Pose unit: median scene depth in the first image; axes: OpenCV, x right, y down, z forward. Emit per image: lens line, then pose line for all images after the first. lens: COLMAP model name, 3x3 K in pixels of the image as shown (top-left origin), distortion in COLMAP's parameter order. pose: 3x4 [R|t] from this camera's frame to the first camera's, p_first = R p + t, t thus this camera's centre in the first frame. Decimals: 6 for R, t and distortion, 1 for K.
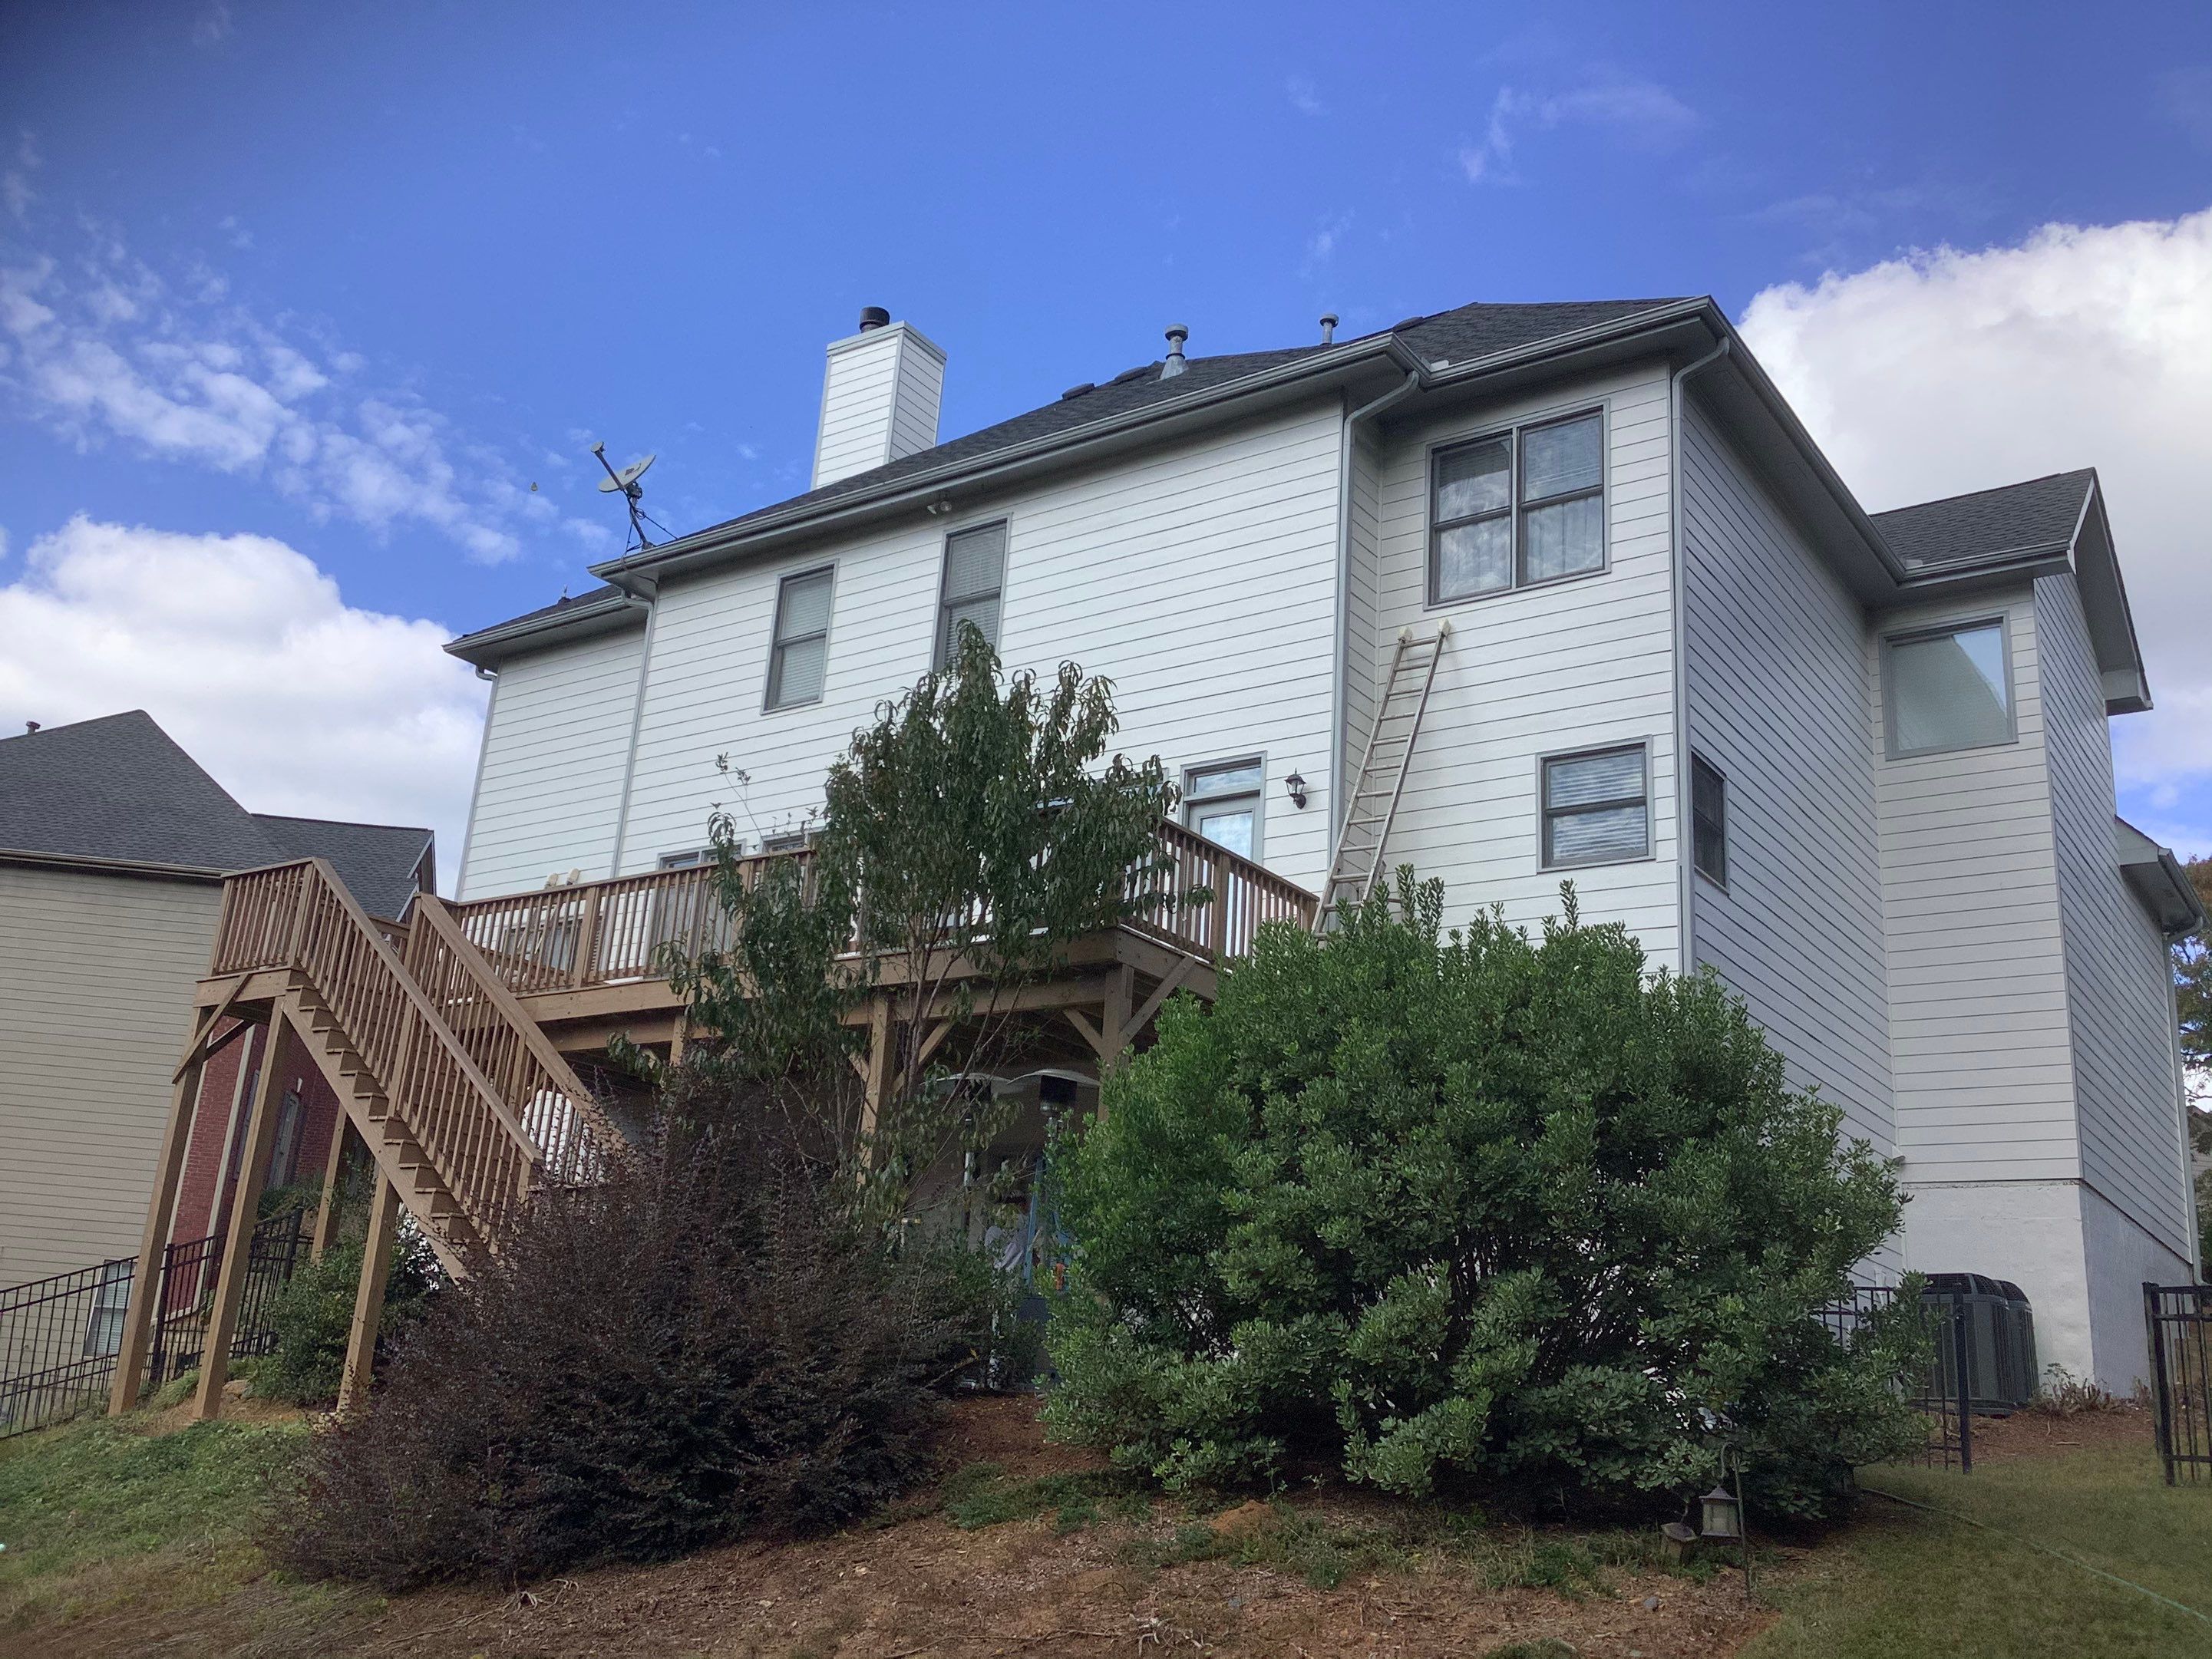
lens RADIAL K [[1982.3, 0, 1111.8], [0, 1982.3, 804.9], [0, 0, 1]] dist [0.128167, -0.281049]
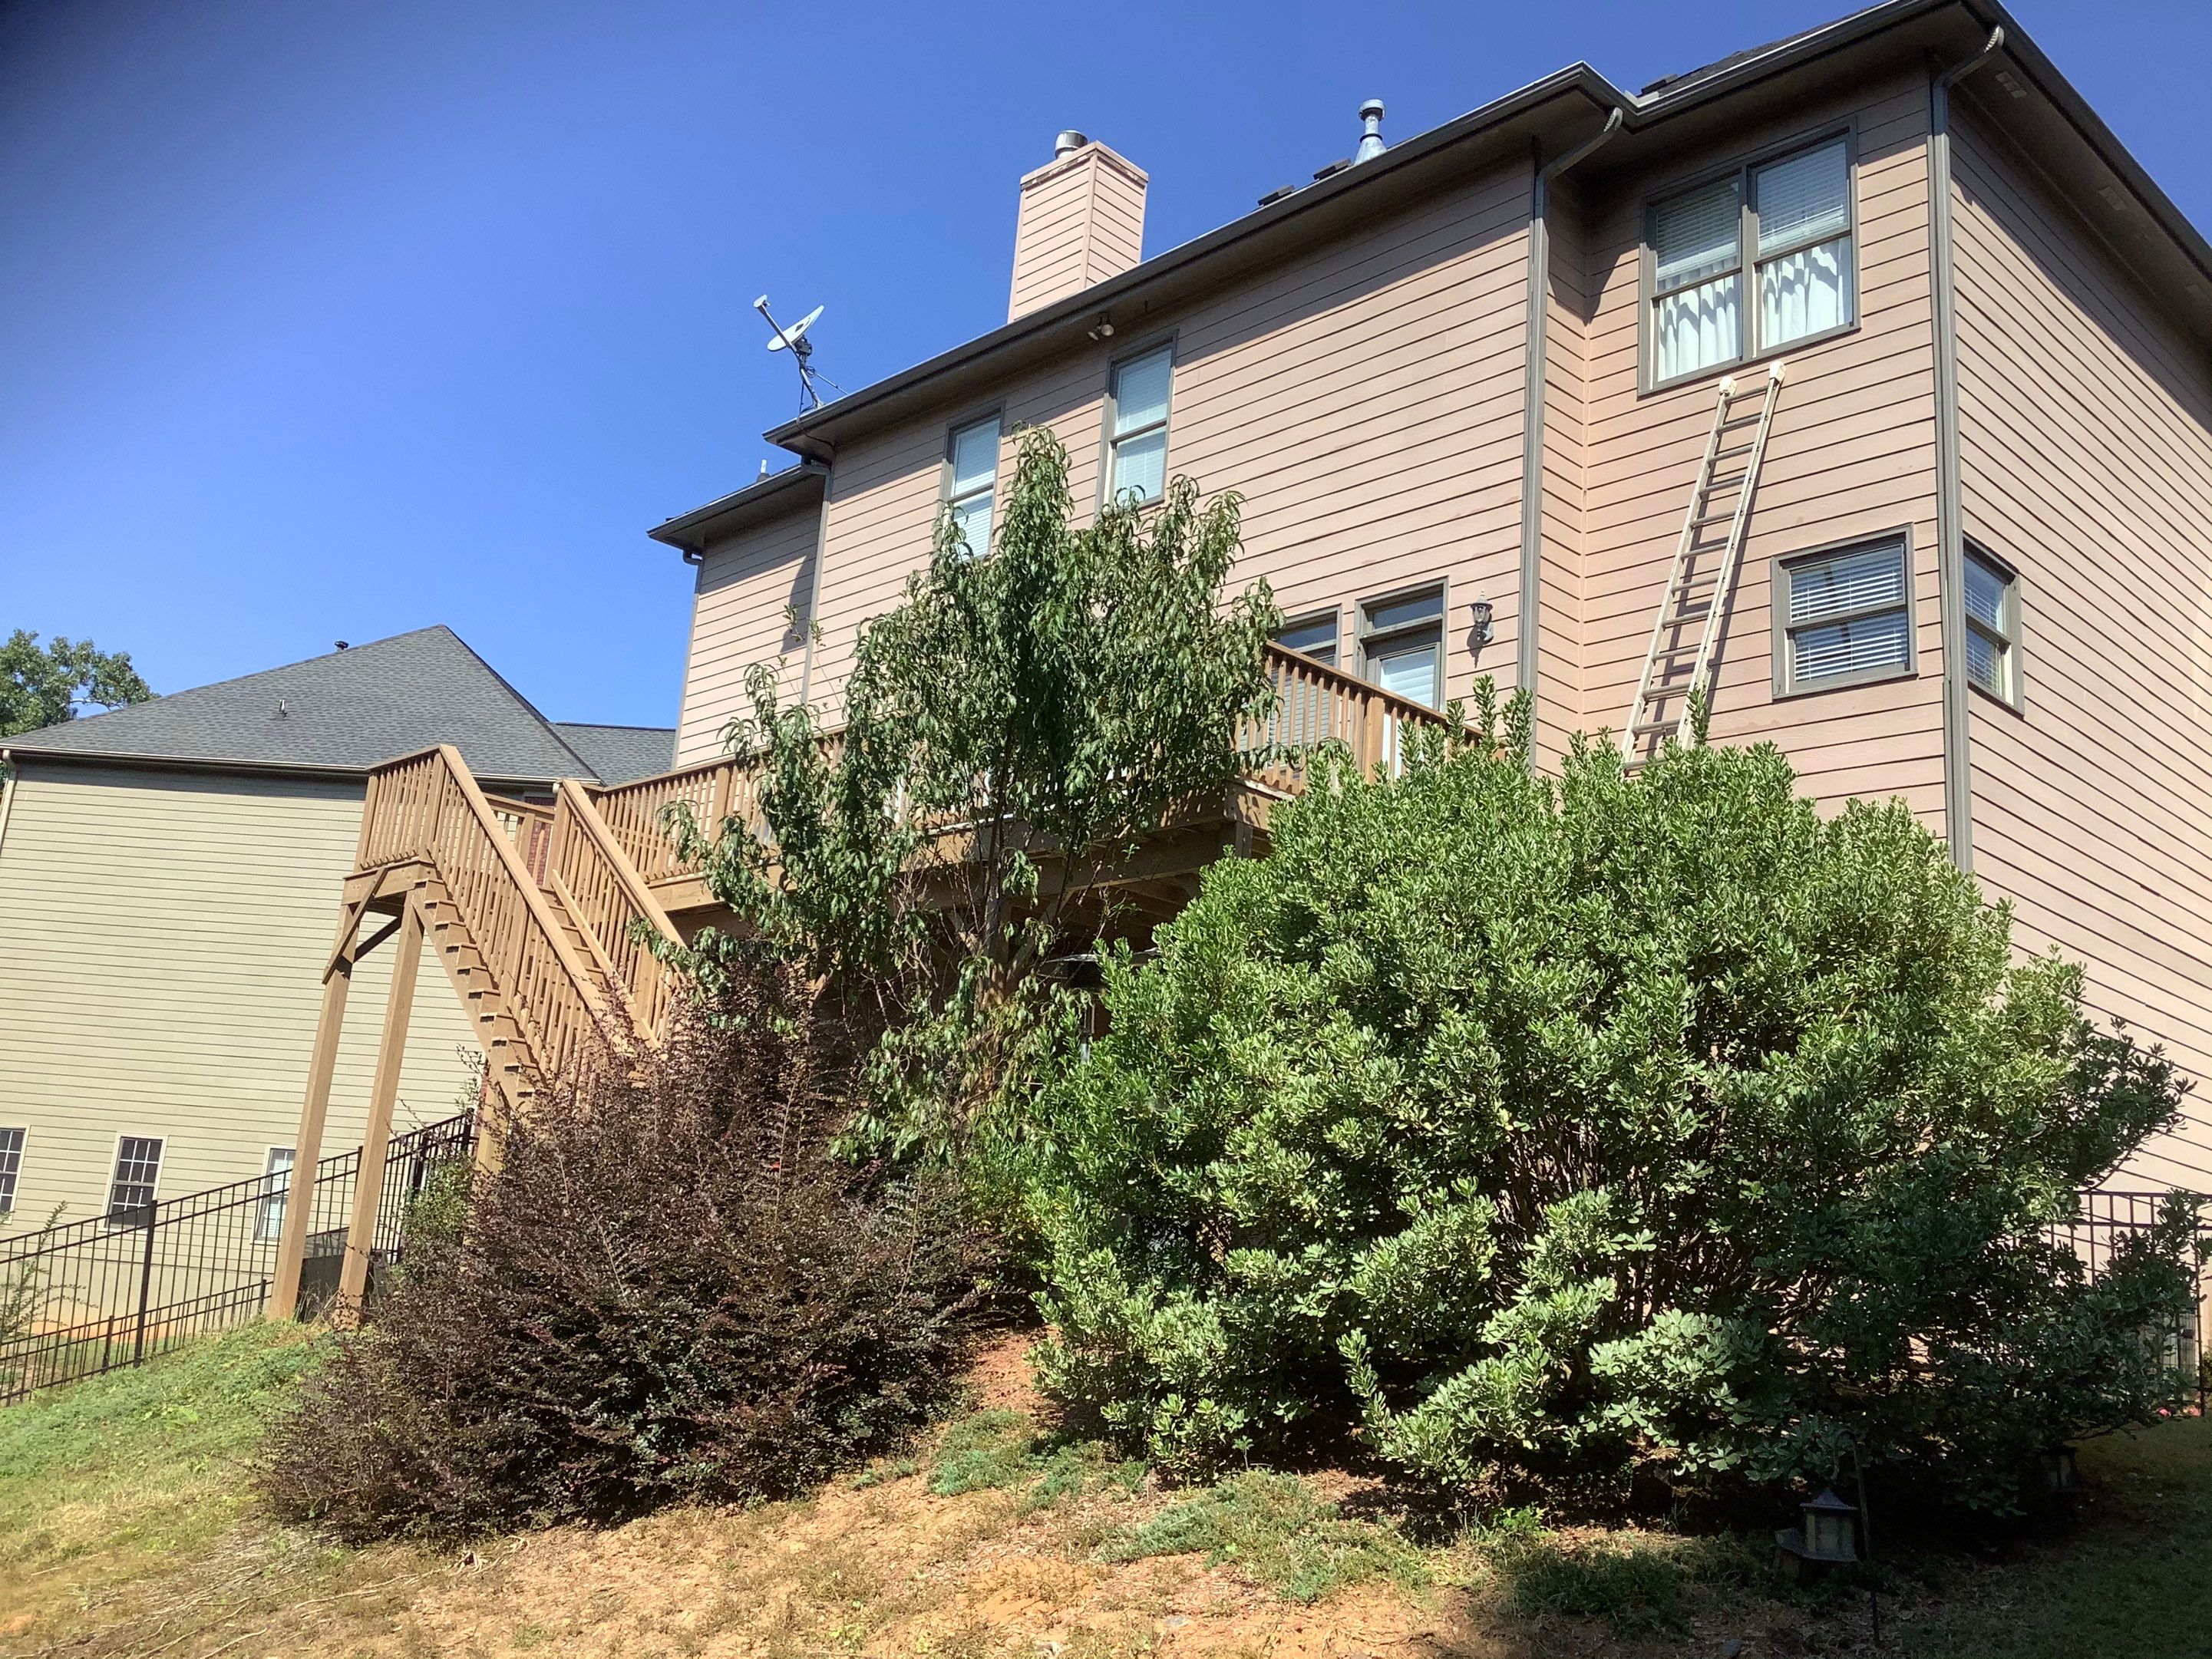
lens RADIAL K [[1982.3, 0, 1111.8], [0, 1982.3, 804.9], [0, 0, 1]] dist [0.128167, -0.281049]
pose [[0.983368, -0.035533, -0.178116, 0.084800], [0.045017, 0.997759, 0.049492, 0.022883], [0.175959, -0.056687, 0.982764, 0.122483]]
